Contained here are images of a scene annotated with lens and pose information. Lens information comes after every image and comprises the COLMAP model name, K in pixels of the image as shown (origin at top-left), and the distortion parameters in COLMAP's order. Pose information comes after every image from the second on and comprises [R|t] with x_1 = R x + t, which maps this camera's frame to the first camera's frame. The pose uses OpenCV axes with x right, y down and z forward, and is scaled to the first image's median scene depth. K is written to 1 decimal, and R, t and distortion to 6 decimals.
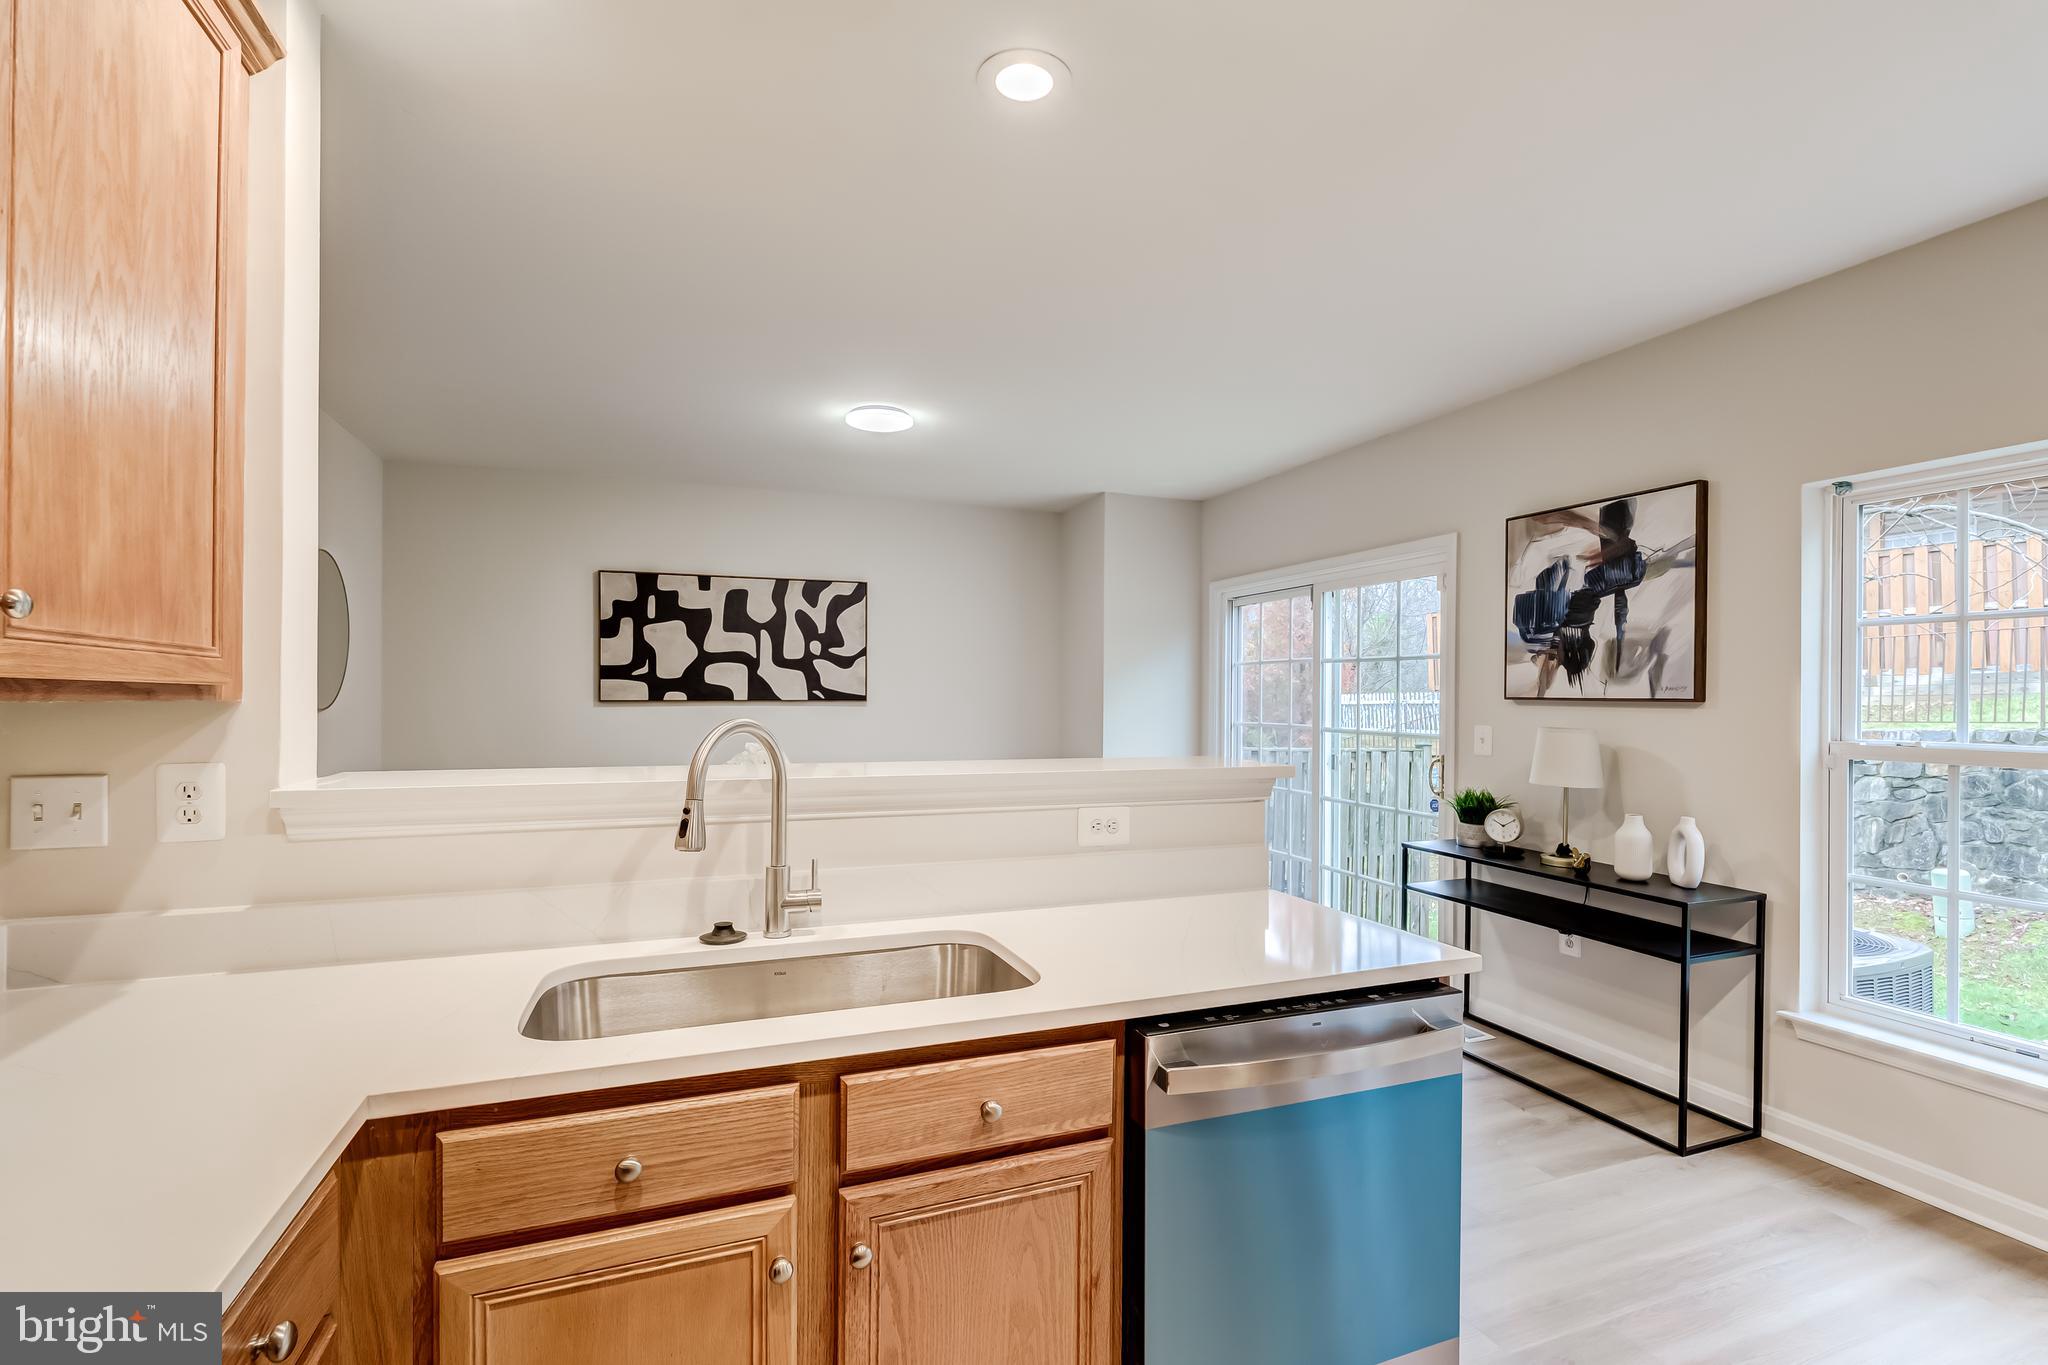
lens RADIAL K [[915.4, 0, 1021.3], [0, 915.4, 695.9], [0, 0, 1]] dist [0.001159, -0.000046]
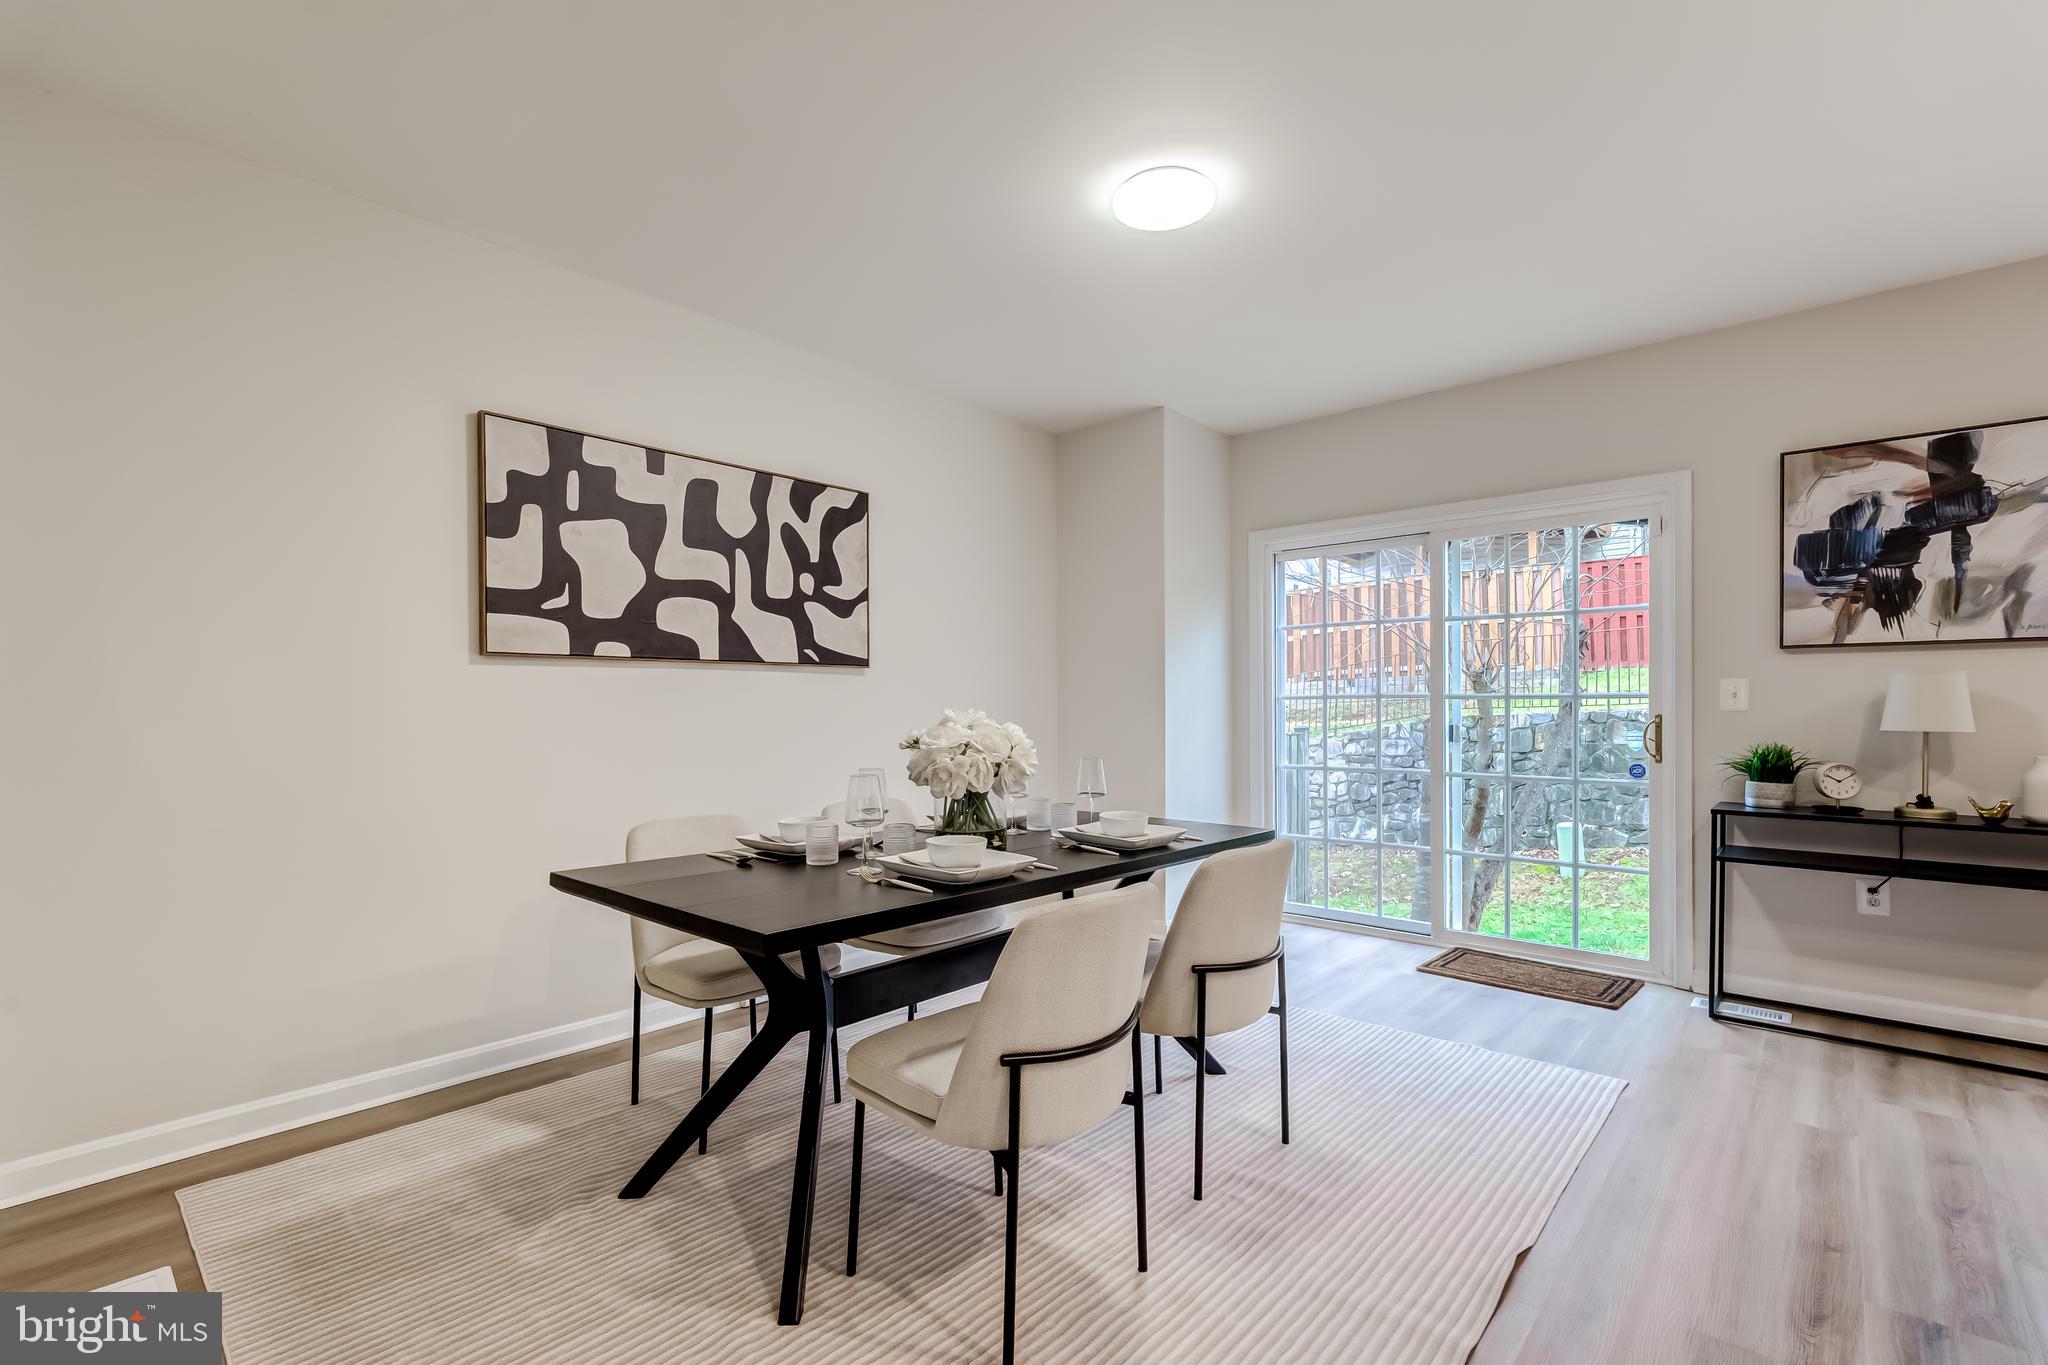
lens RADIAL K [[920.1, 0, 997.6], [0, 920.1, 711.8], [0, 0, 1]] dist [-0.010055, 0.000353]
pose [[0.895410, -0.010579, 0.445116, -0.432043], [0.009868, 0.999944, 0.003914, 0.041335], [-0.445133, 0.000888, 0.895464, 0.380114]]
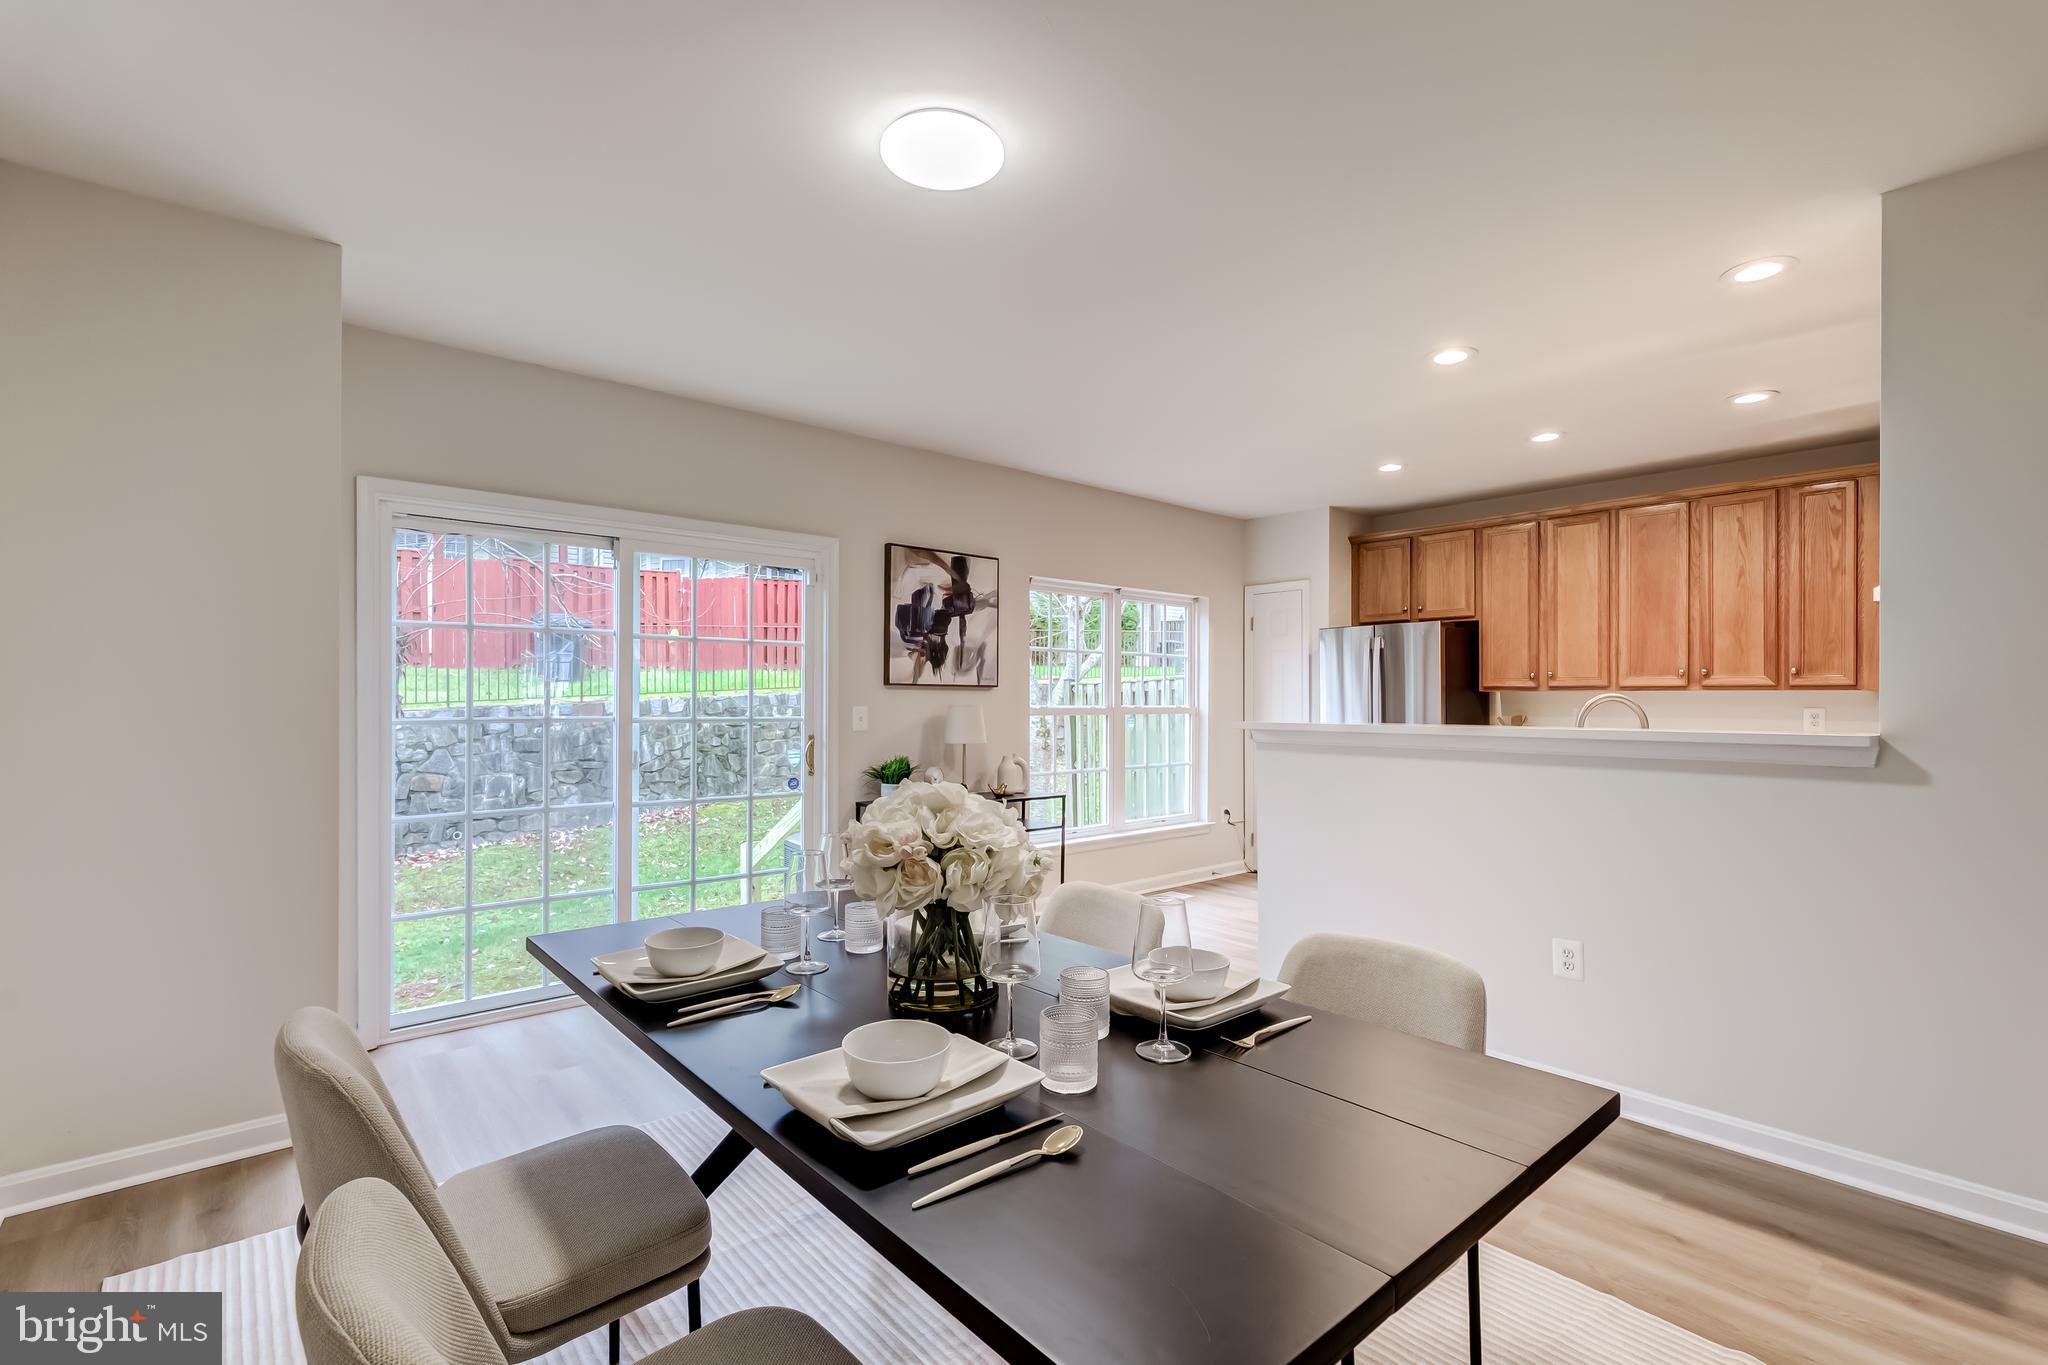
lens RADIAL K [[928.9, 0, 1020.0], [0, 928.9, 696.4], [0, 0, 1]] dist [0.000528, 0.000088]
pose [[-0.321080, -0.000206, 0.947052, -0.546993], [-0.003604, 0.999993, -0.001005, 0.014894], [-0.947045, -0.003736, -0.321078, 0.900265]]
